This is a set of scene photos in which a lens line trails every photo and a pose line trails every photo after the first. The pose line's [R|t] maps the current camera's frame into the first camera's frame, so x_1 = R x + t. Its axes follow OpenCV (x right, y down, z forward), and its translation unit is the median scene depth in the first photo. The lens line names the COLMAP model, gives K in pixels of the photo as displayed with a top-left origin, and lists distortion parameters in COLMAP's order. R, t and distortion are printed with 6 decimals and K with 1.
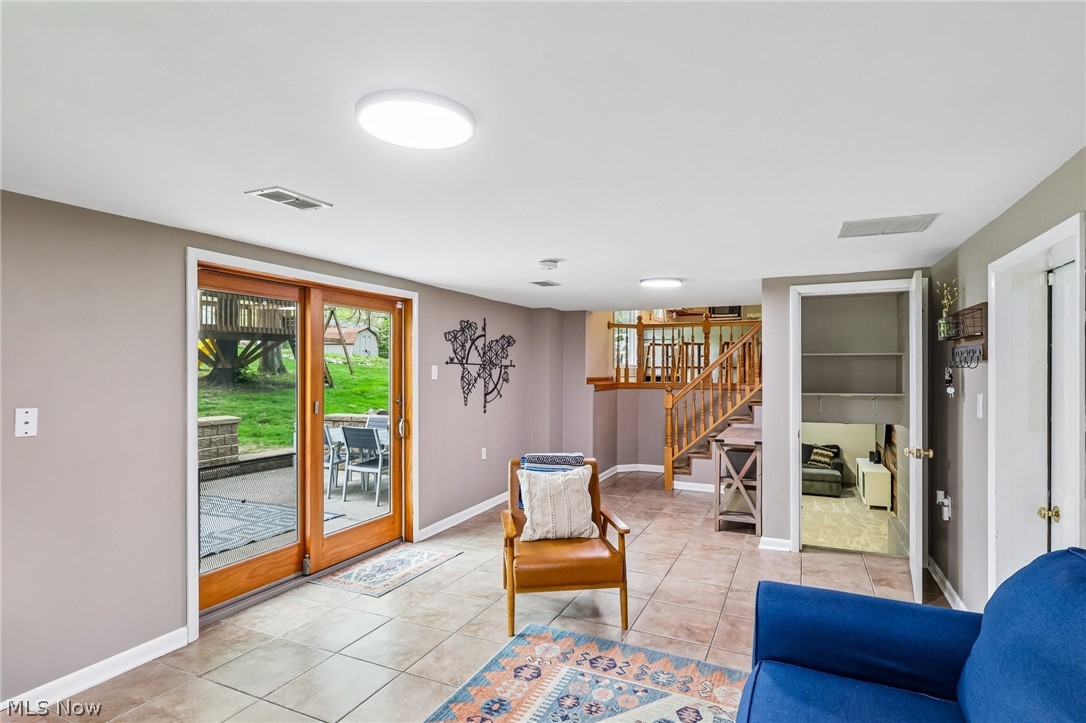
lens RADIAL K [[537.2, 0, 549.7], [0, 537.2, 369.3], [0, 0, 1]] dist [-0.004249, 0.000014]
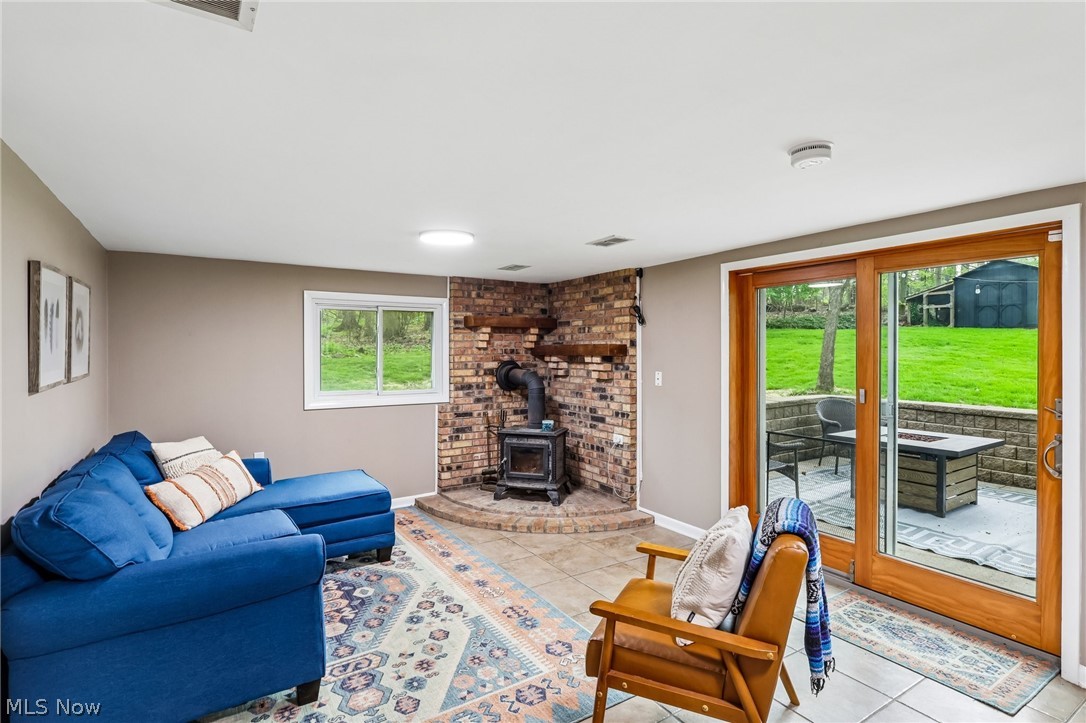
lens RADIAL K [[537.2, 0, 548.7], [0, 537.2, 354.1], [0, 0, 1]] dist [-0.004249, 0.000014]
pose [[-0.527420, 0.004516, -0.849593, 0.811947], [0.001867, 0.999990, 0.004157, -0.001486], [0.849602, 0.000606, -0.527423, 1.477341]]
